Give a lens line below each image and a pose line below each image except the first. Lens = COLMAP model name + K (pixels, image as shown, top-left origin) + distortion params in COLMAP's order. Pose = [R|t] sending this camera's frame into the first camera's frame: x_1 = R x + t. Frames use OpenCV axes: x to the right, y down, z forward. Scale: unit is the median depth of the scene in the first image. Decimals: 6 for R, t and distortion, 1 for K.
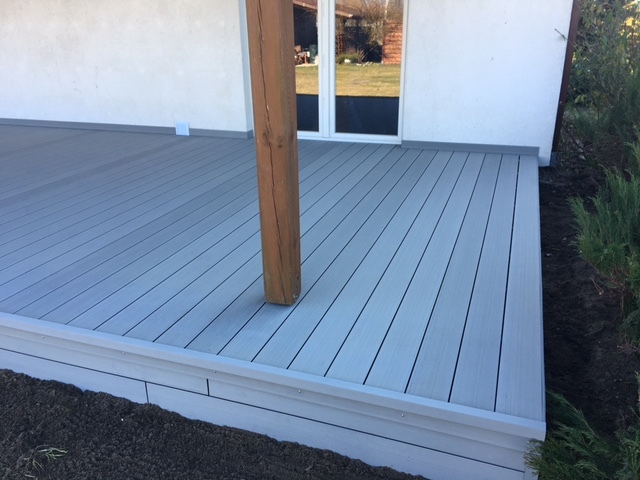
lens RADIAL K [[541.6, 0, 320.0], [0, 541.6, 240.0], [0, 0, 1]] dist [0.090631, -0.115246]
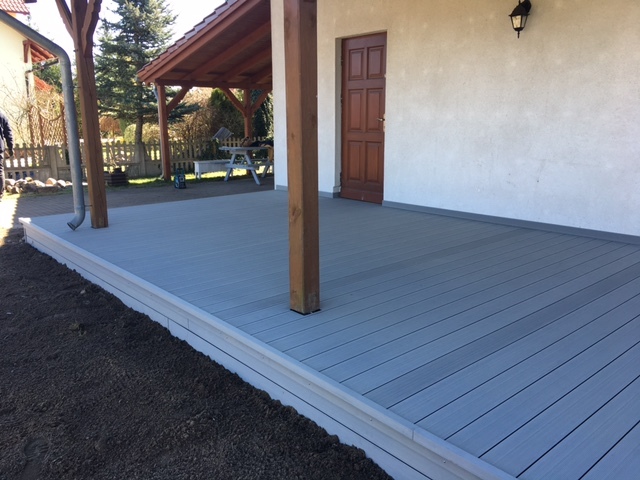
lens RADIAL K [[544.0, 0, 318.8], [0, 544.0, 233.1], [0, 0, 1]] dist [0.087425, -0.097814]
pose [[0.875416, 0.110994, -0.470454, -0.318174], [-0.183083, 0.976902, -0.110199, -0.040938], [0.447355, 0.182602, 0.875517, 0.099848]]
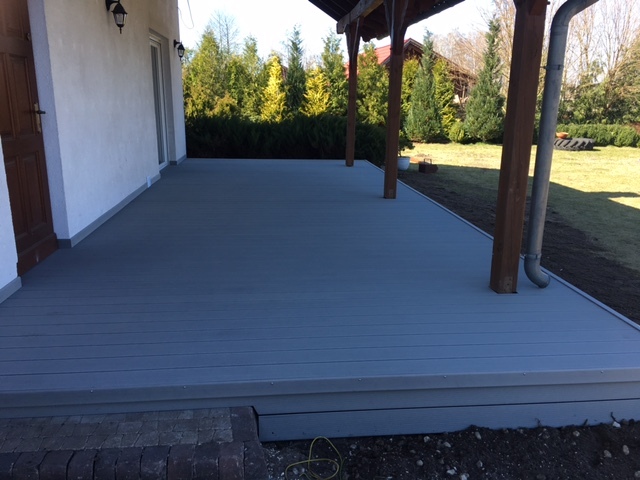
lens RADIAL K [[541.6, 0, 320.0], [0, 541.6, 240.0], [0, 0, 1]] dist [0.090631, -0.115246]
pose [[-0.438884, -0.217730, 0.871765, -1.641078], [0.324611, 0.866255, 0.379777, -0.462839], [-0.837859, 0.449663, -0.309508, 1.186326]]
